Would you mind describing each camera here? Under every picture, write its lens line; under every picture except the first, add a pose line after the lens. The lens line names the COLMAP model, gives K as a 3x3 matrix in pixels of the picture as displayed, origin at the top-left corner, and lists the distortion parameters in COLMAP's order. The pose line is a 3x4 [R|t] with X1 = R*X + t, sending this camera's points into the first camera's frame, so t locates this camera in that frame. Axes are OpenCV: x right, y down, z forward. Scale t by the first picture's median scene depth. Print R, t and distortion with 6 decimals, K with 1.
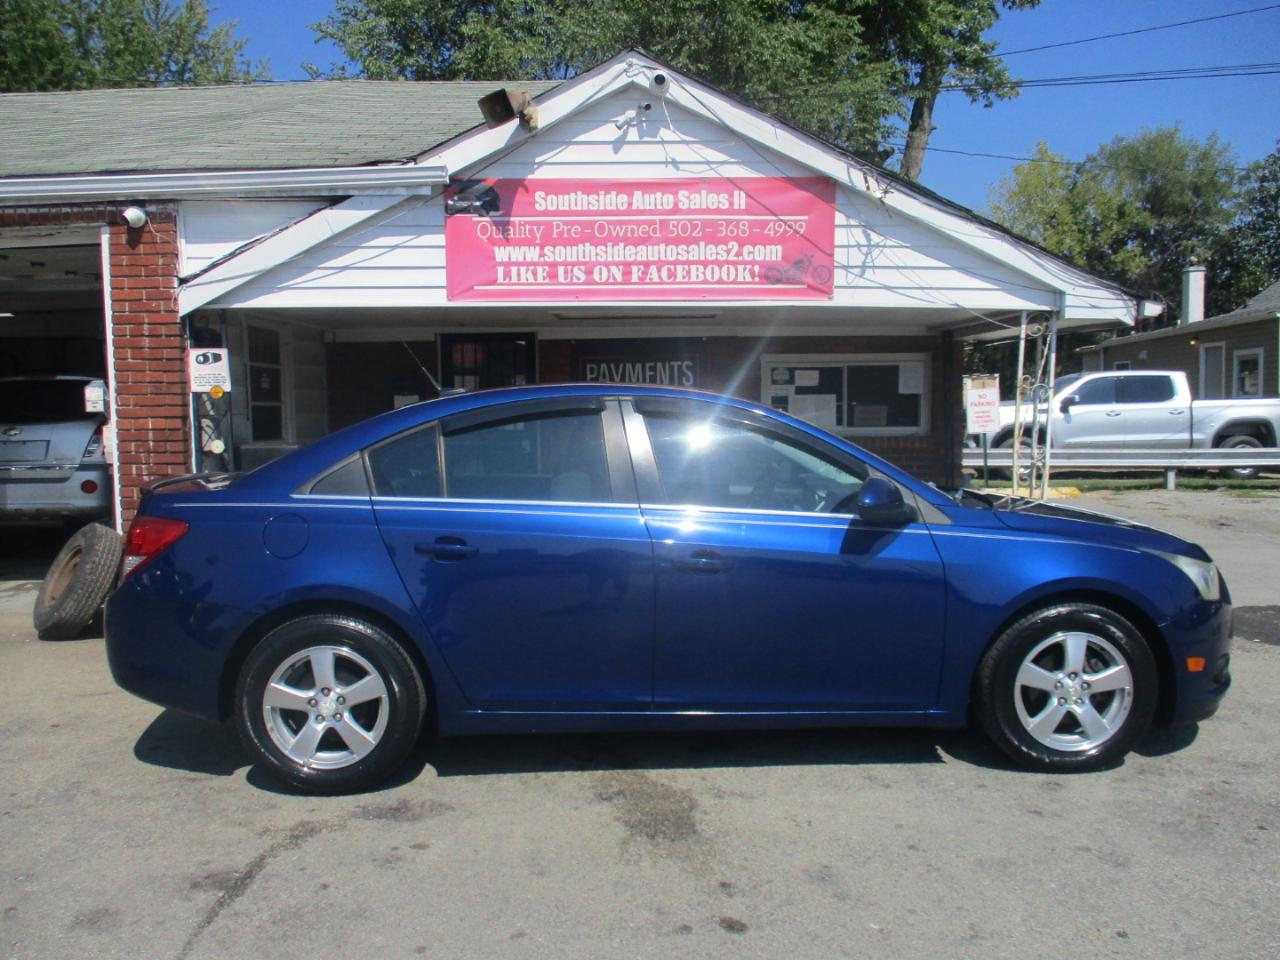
lens RADIAL K [[1075.5, 0, 644.9], [0, 1075.5, 481.1], [0, 0, 1]] dist [-0.037968, 0.025578]
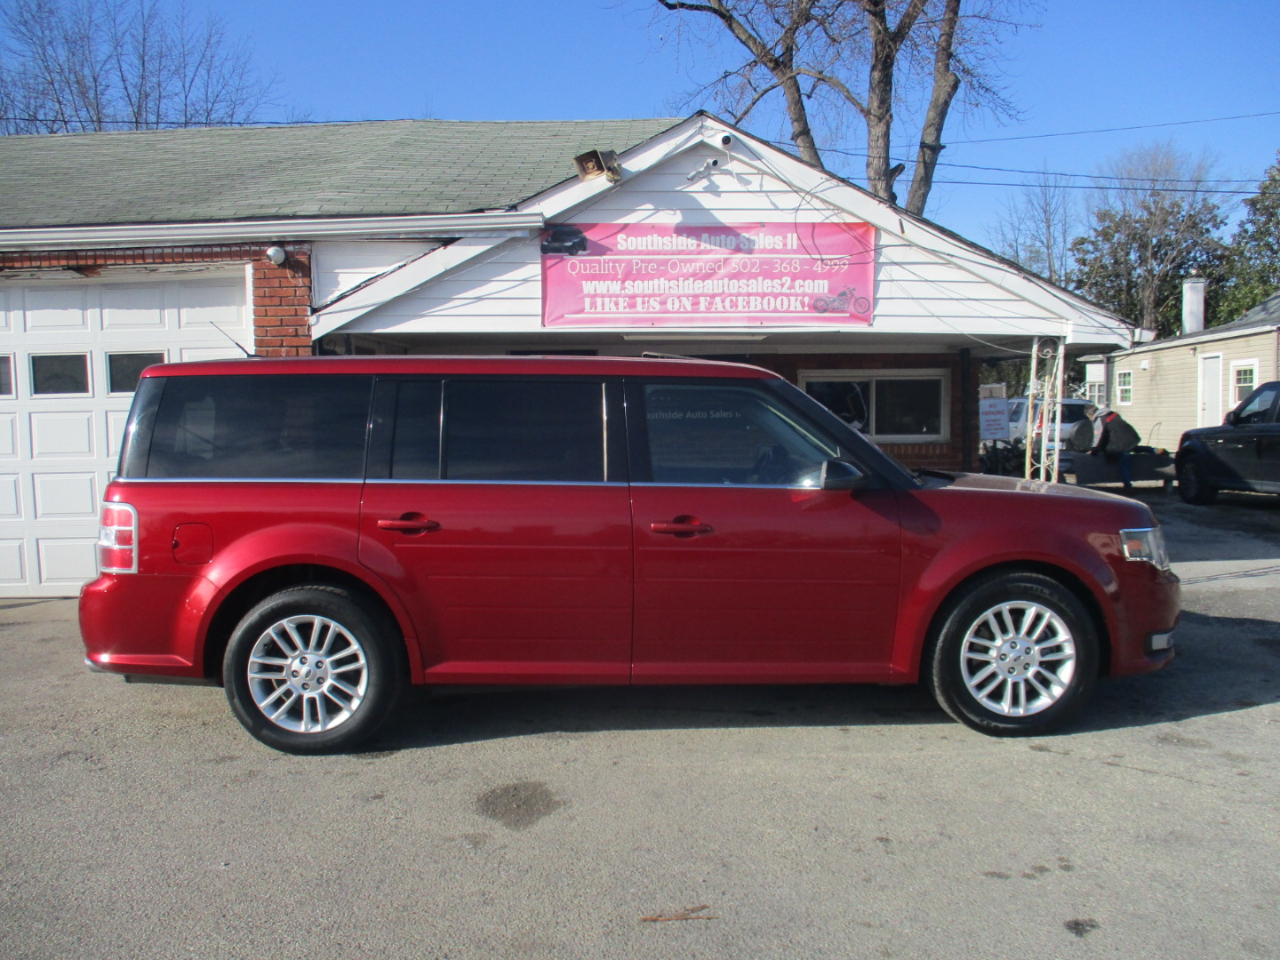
lens RADIAL K [[1075.5, 0, 646.7], [0, 1075.5, 478.1], [0, 0, 1]] dist [-0.037968, 0.025578]
pose [[0.999999, 0.000661, -0.001225, -0.068525], [-0.000671, 0.999967, -0.008084, 0.005484], [0.001220, 0.008084, 0.999967, -0.166729]]
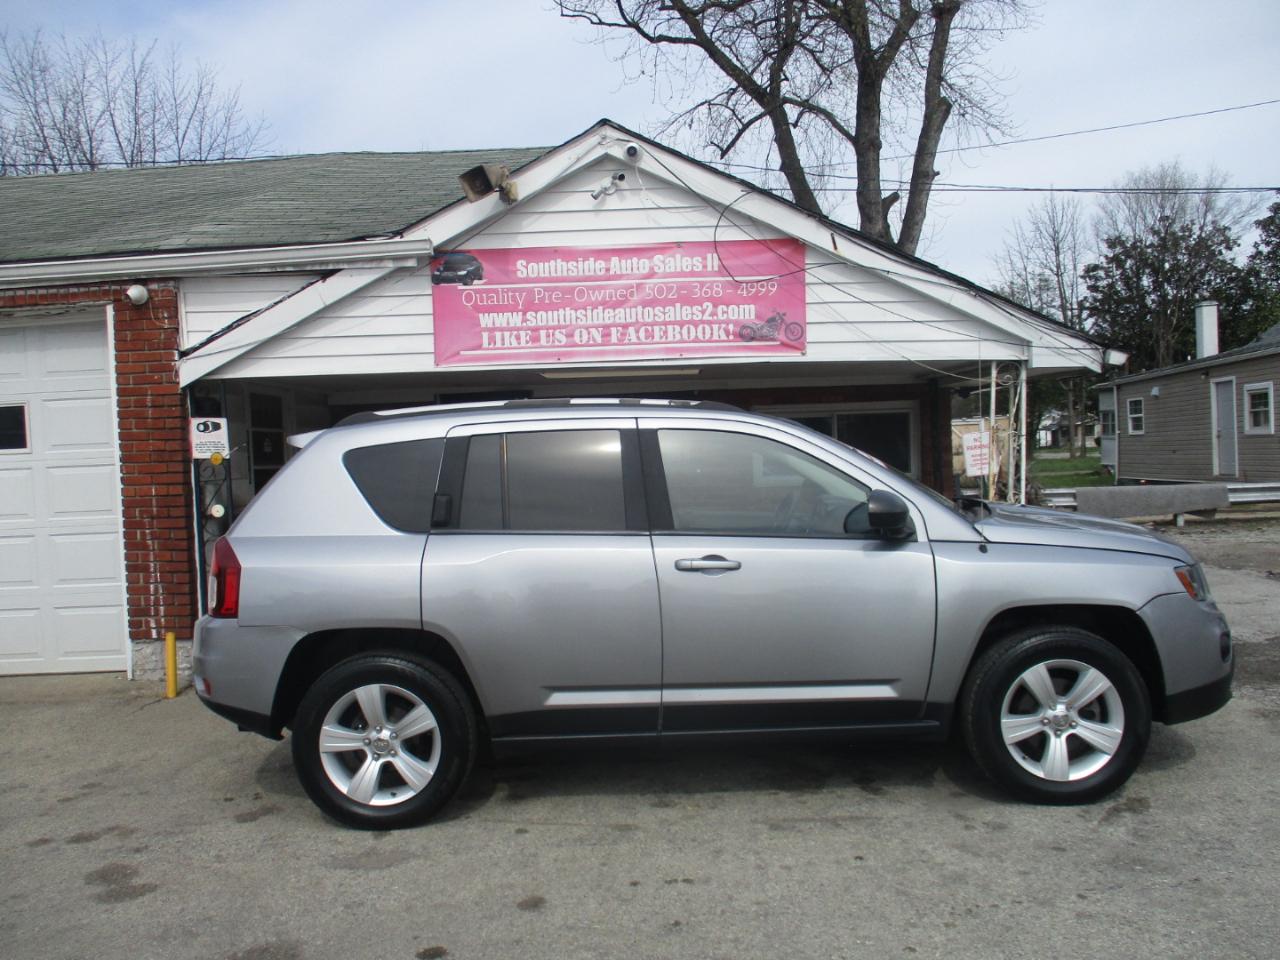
lens RADIAL K [[1075.5, 0, 645.6], [0, 1075.5, 480.1], [0, 0, 1]] dist [-0.037968, 0.025578]
pose [[0.999449, -0.023861, -0.023088, 0.042122], [0.022828, 0.998769, -0.044028, -0.006837], [0.024110, 0.043477, 0.998763, -0.032378]]
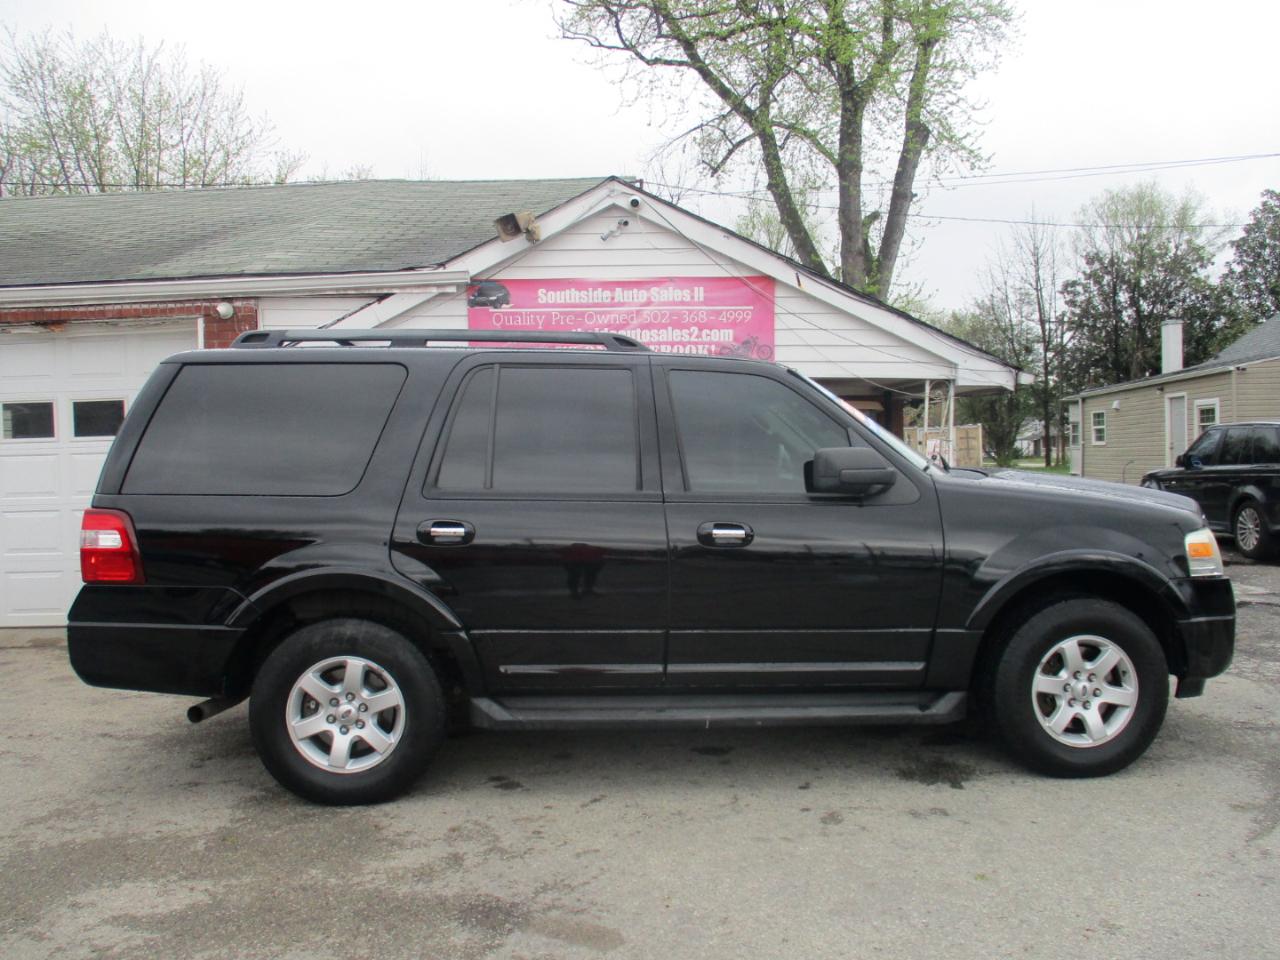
lens RADIAL K [[1075.5, 0, 648.3], [0, 1075.5, 488.0], [0, 0, 1]] dist [-0.037968, 0.025578]
pose [[0.999953, -0.005289, -0.008185, 0.037350], [0.004966, 0.999230, -0.038922, 0.016367], [0.008385, 0.038880, 0.999209, -0.261221]]
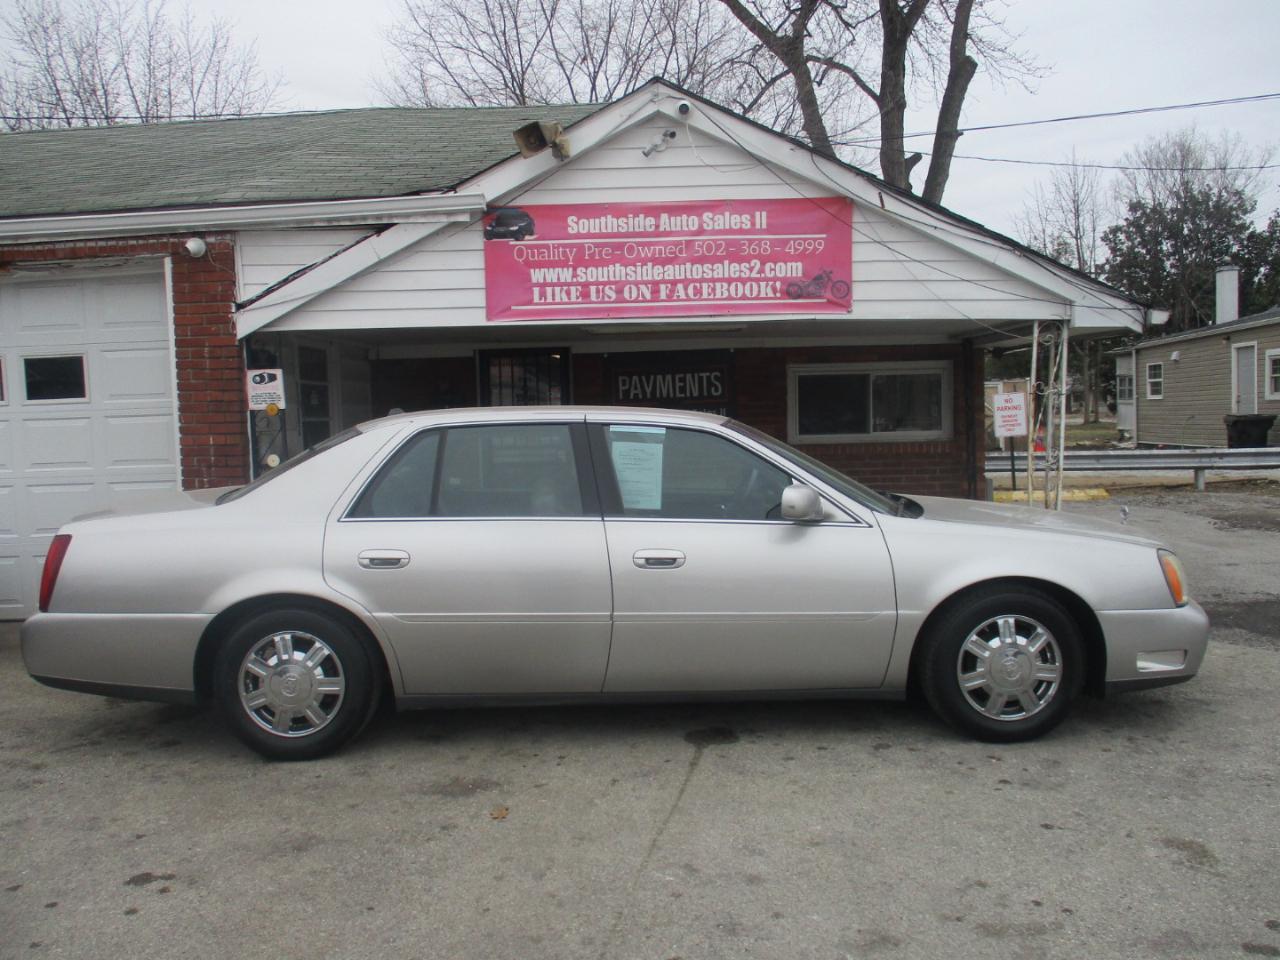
lens RADIAL K [[1075.5, 0, 644.8], [0, 1075.5, 483.5], [0, 0, 1]] dist [-0.037968, 0.025578]
pose [[0.999398, -0.012908, -0.032212, 0.004545], [0.012748, 0.999905, -0.005174, 0.000884], [0.032276, 0.004760, 0.999468, -0.056609]]
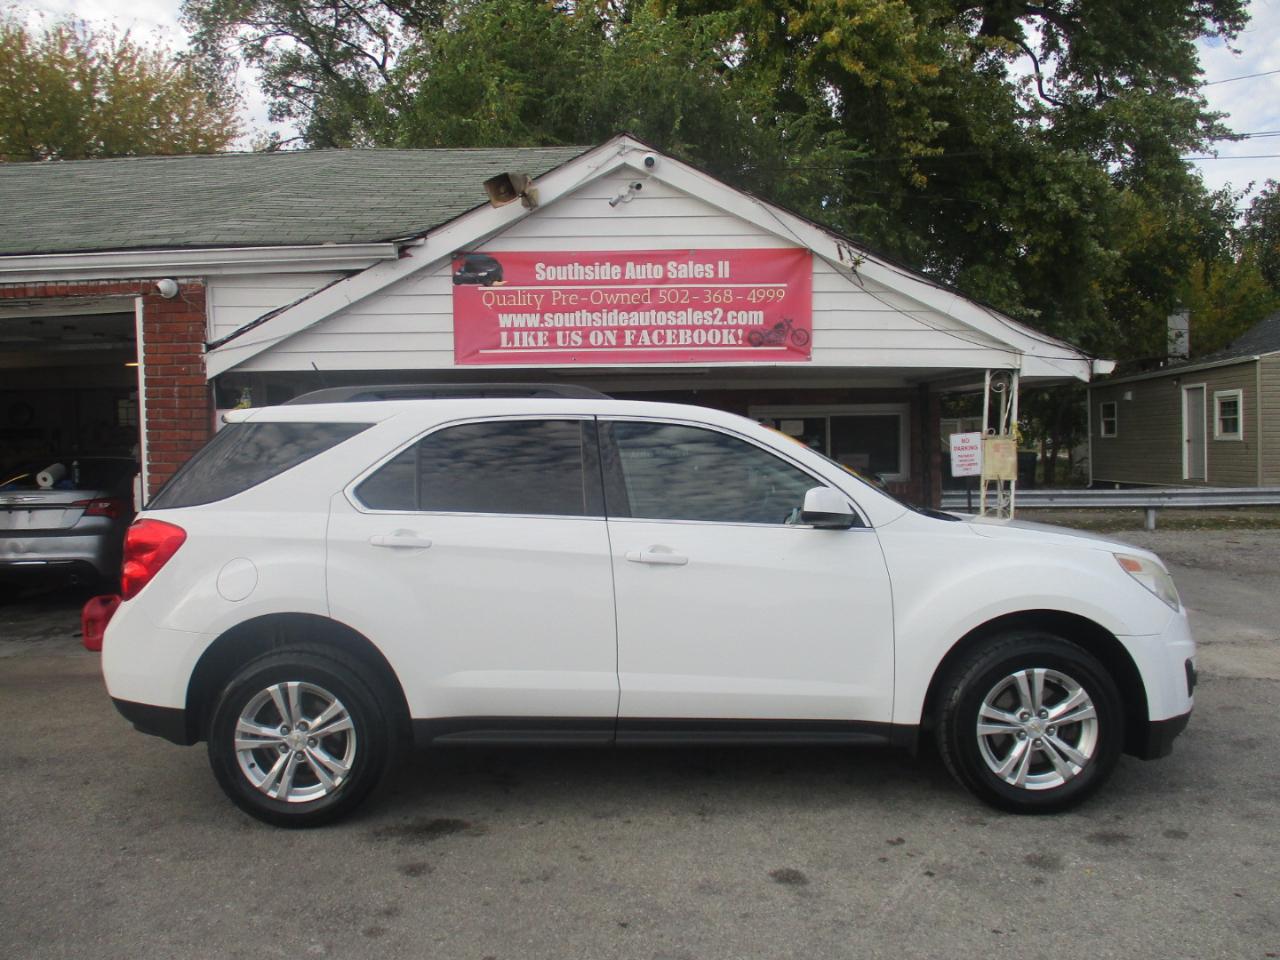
lens RADIAL K [[1075.5, 0, 645.9], [0, 1075.5, 482.7], [0, 0, 1]] dist [-0.037968, 0.025578]
pose [[0.999976, -0.006336, 0.002846, 0.004826], [0.006431, 0.999373, -0.034812, -0.008950], [-0.002623, 0.034830, 0.999390, -0.079557]]
